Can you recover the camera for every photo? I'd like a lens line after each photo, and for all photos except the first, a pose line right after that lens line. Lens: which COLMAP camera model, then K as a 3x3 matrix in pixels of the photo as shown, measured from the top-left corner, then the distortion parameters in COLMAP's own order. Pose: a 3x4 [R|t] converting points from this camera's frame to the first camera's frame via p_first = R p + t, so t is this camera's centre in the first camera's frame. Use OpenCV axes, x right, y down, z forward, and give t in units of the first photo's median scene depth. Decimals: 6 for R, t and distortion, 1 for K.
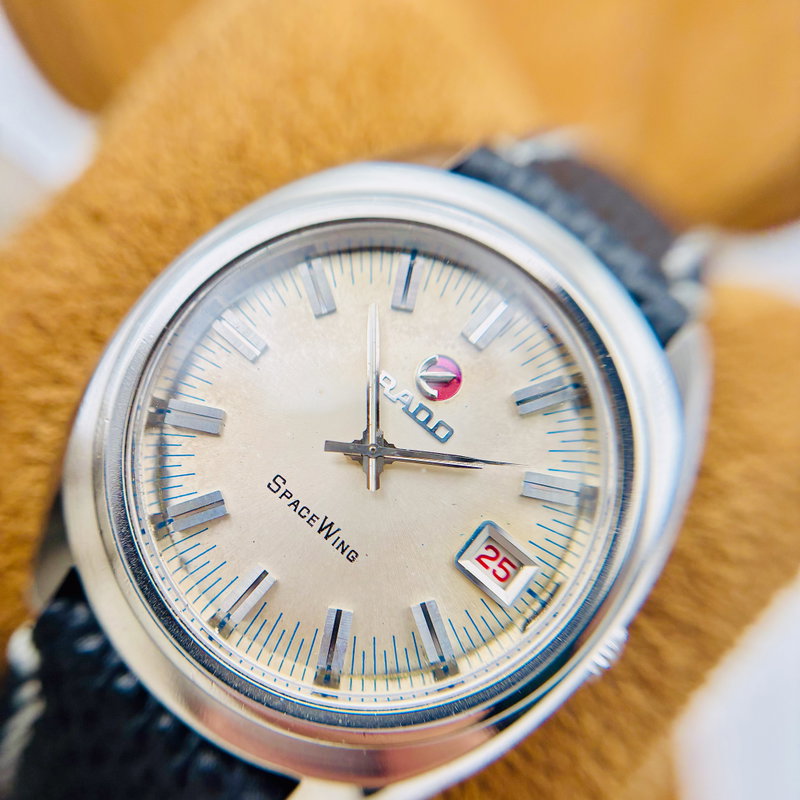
lens RADIAL K [[910.5, 0, 382.2], [0, 910.5, 405.6], [0, 0, 1]] dist [0.431814, 0.000000]
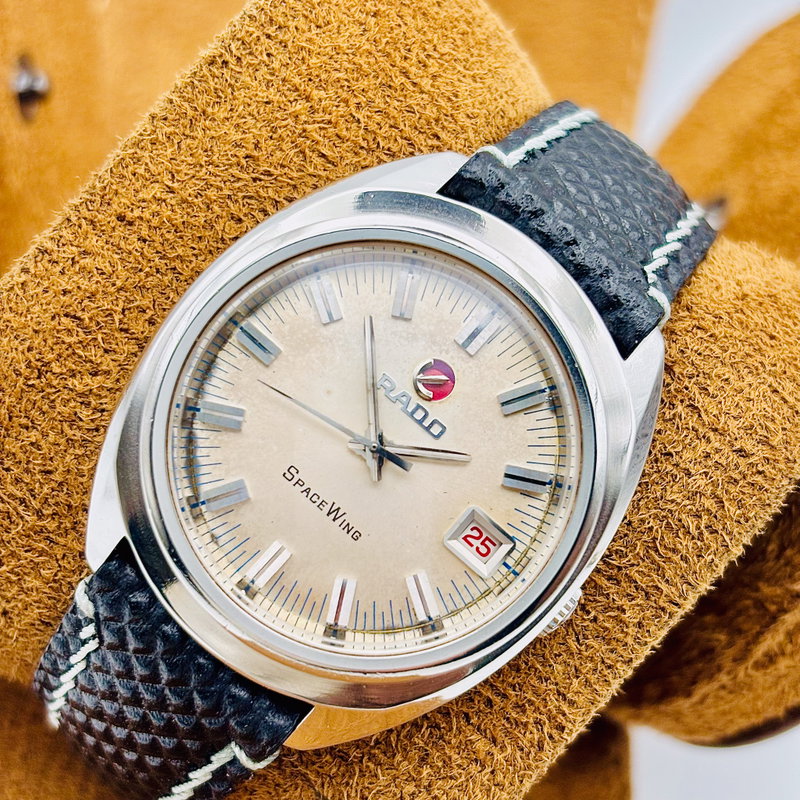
lens RADIAL K [[1734.0, 0, 396.6], [0, 1734.0, 426.3], [0, 0, 1]] dist [0.425502, 0.000000]
pose [[0.999907, 0.008781, -0.010406, 0.039848], [-0.007093, 0.988303, 0.152336, -0.304810], [0.011622, -0.152248, 0.988274, -1.137337]]
